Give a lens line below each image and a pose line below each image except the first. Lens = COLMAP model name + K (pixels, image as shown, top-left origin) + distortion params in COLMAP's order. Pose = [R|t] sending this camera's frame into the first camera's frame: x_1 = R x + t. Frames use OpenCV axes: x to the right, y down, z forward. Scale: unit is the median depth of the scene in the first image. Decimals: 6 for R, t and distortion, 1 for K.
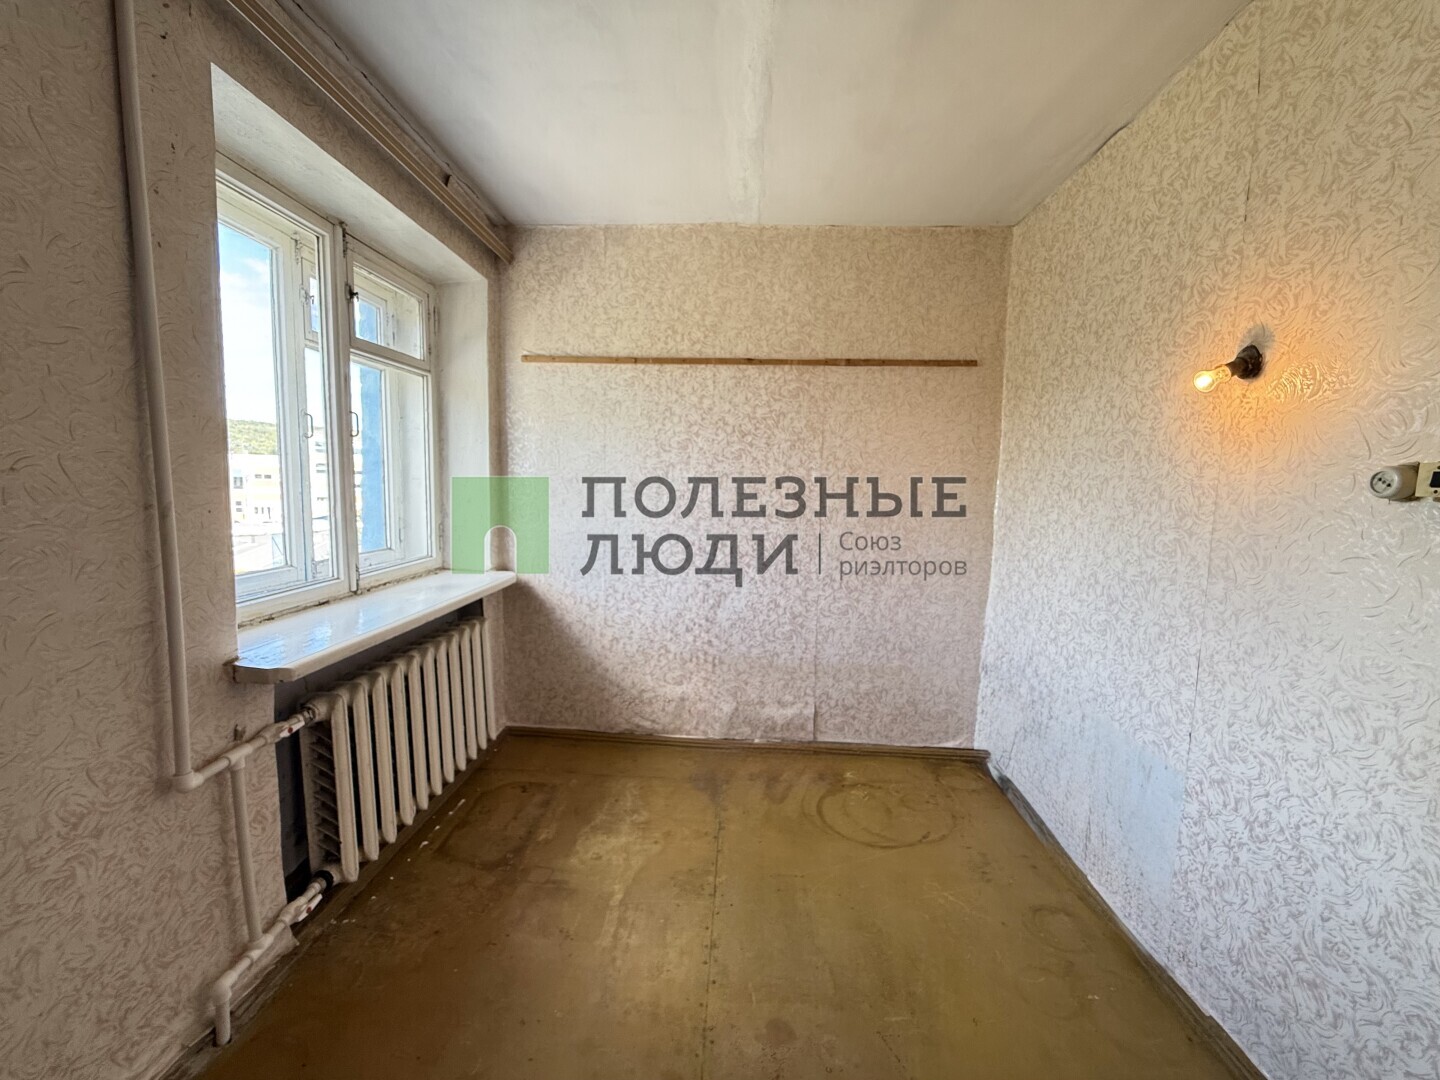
lens RADIAL K [[589.0, 0, 720.4], [0, 589.0, 531.0], [0, 0, 1]] dist [-0.001362, 0.000221]
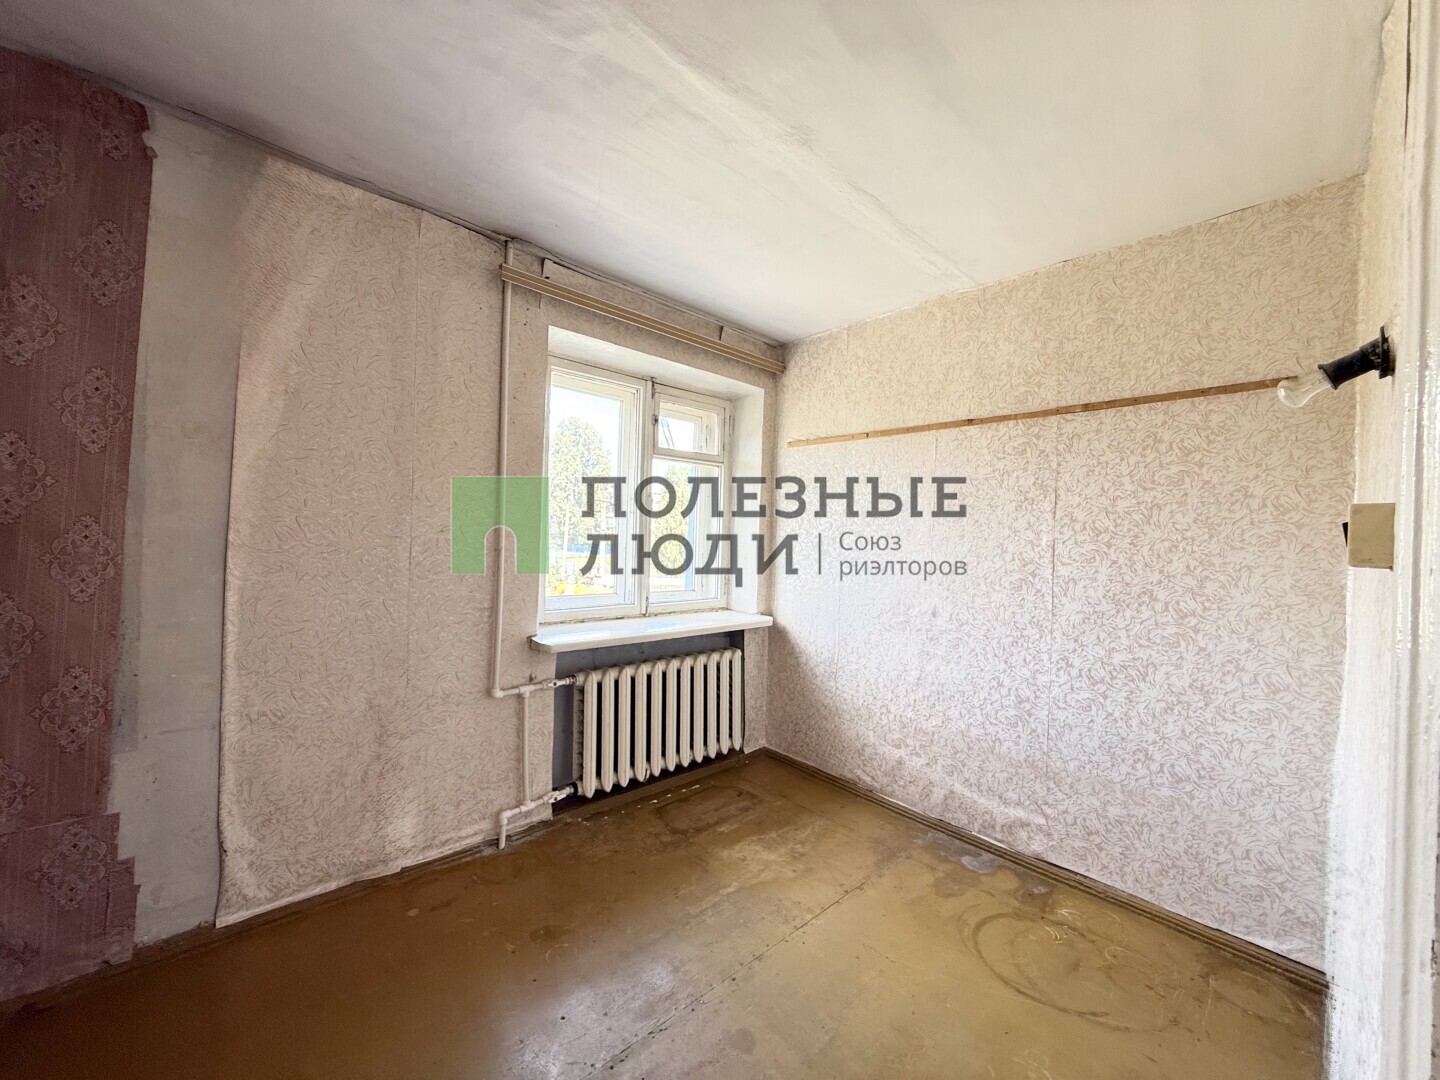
lens RADIAL K [[589.0, 0, 720.4], [0, 589.0, 531.0], [0, 0, 1]] dist [-0.001362, 0.000221]
pose [[0.704718, -0.006290, -0.709460, 0.446748], [-0.075818, 0.993567, -0.084119, 0.002964], [0.705425, 0.113070, 0.699708, 0.051328]]
